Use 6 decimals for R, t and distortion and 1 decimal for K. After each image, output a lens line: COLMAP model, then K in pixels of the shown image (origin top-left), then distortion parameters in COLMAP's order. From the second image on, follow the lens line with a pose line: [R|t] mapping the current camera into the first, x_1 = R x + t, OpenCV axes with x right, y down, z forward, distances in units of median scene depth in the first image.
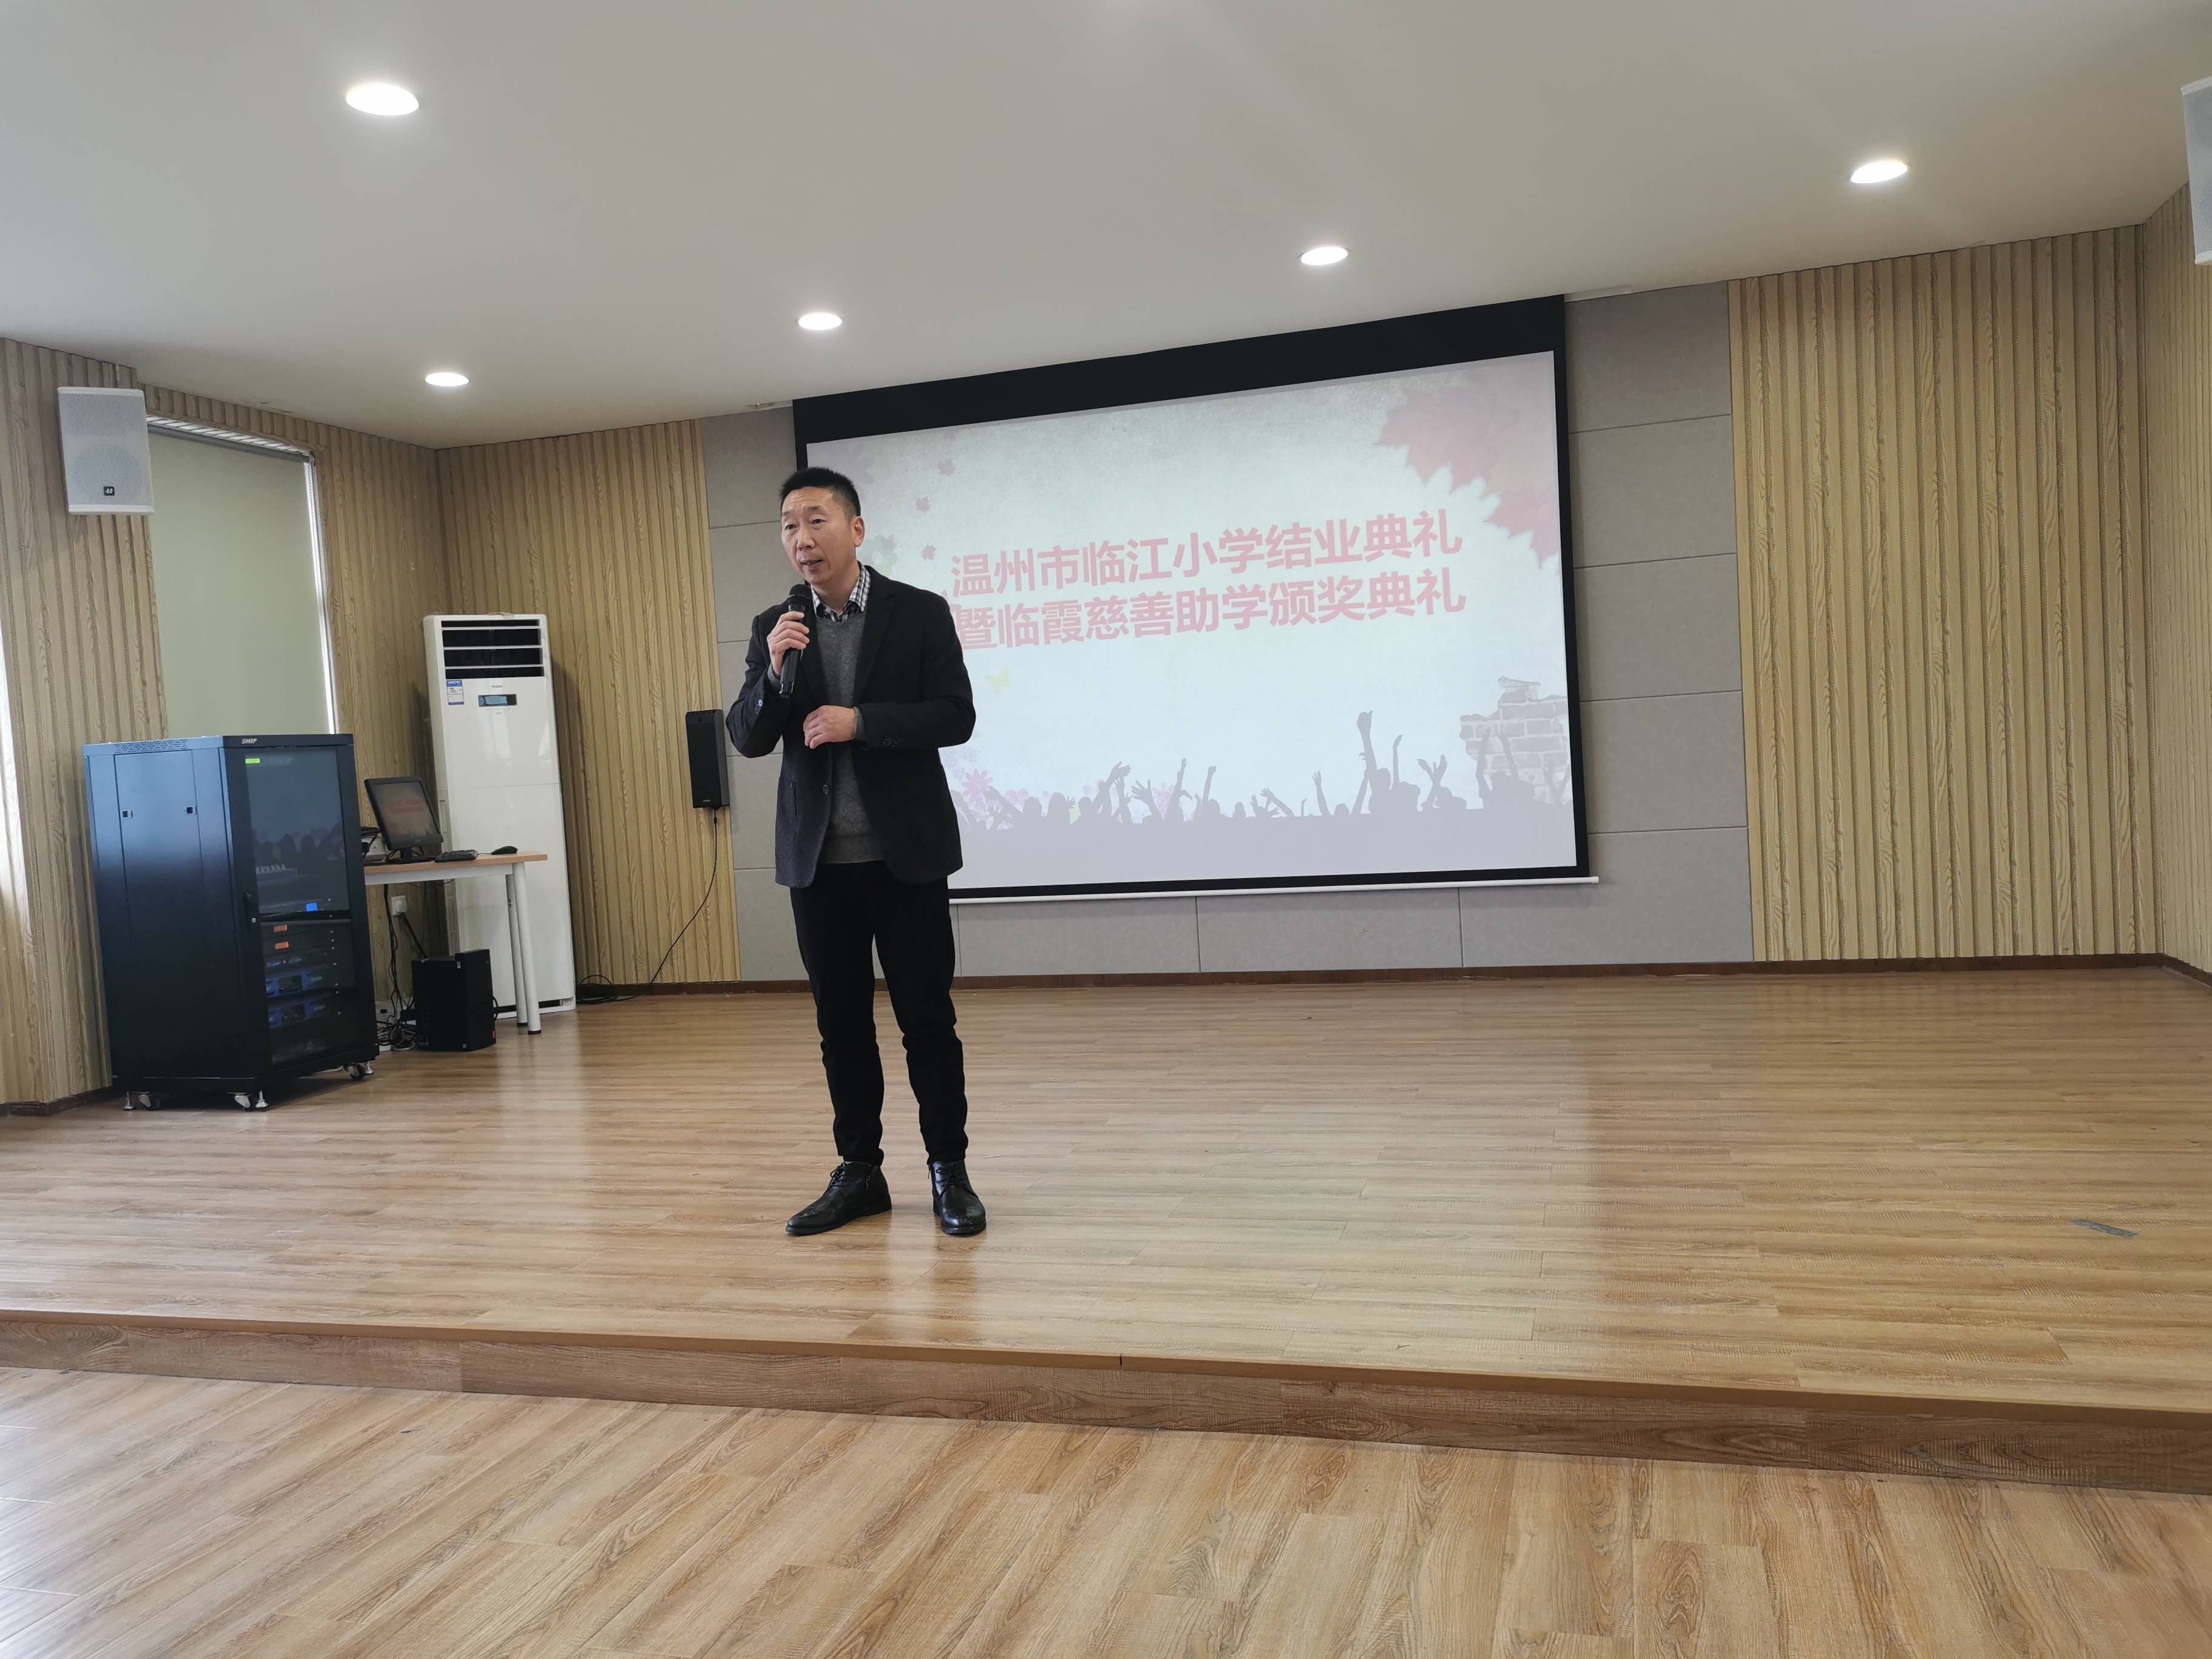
lens RADIAL K [[1725.2, 0, 1096.6], [0, 1725.2, 828.4], [0, 0, 1]] dist [0.054913, -0.049701]
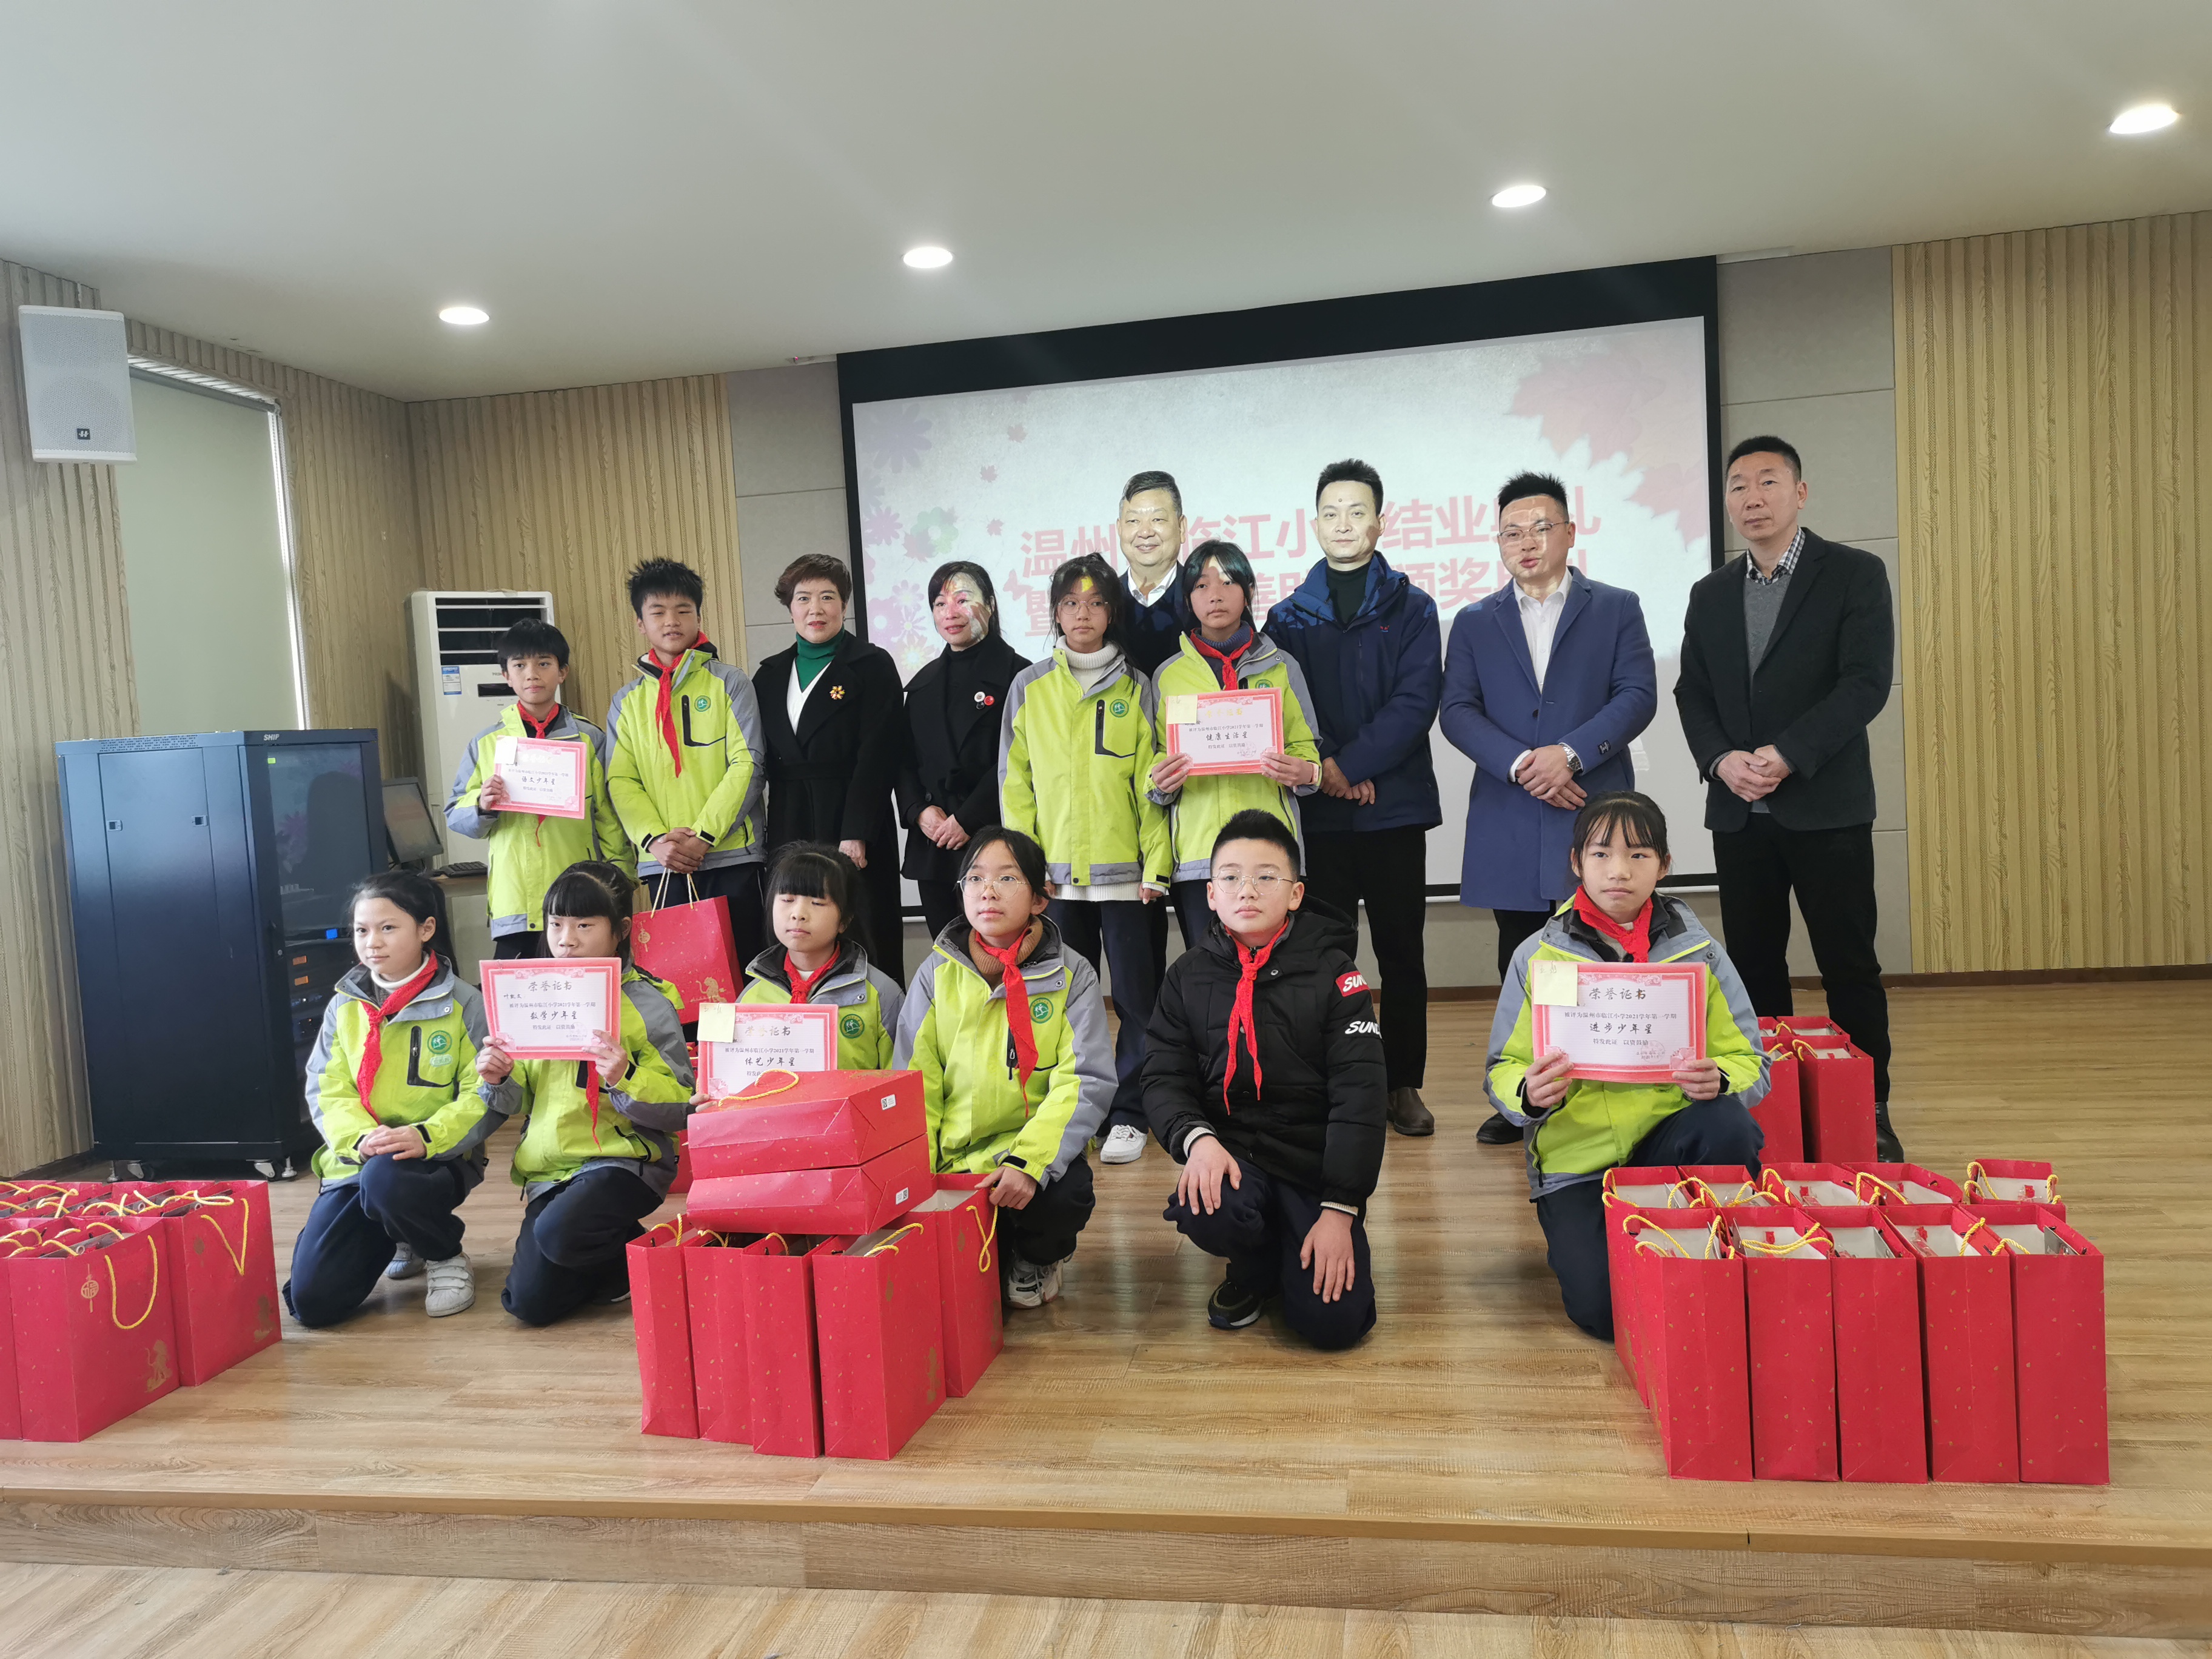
lens RADIAL K [[1725.2, 0, 1100.7], [0, 1725.2, 831.8], [0, 0, 1]] dist [0.054913, -0.049701]
pose [[0.994093, -0.004493, 0.108441, -0.166336], [0.003879, 0.999975, 0.005876, -0.007484], [-0.108465, -0.005421, 0.994085, 0.117683]]
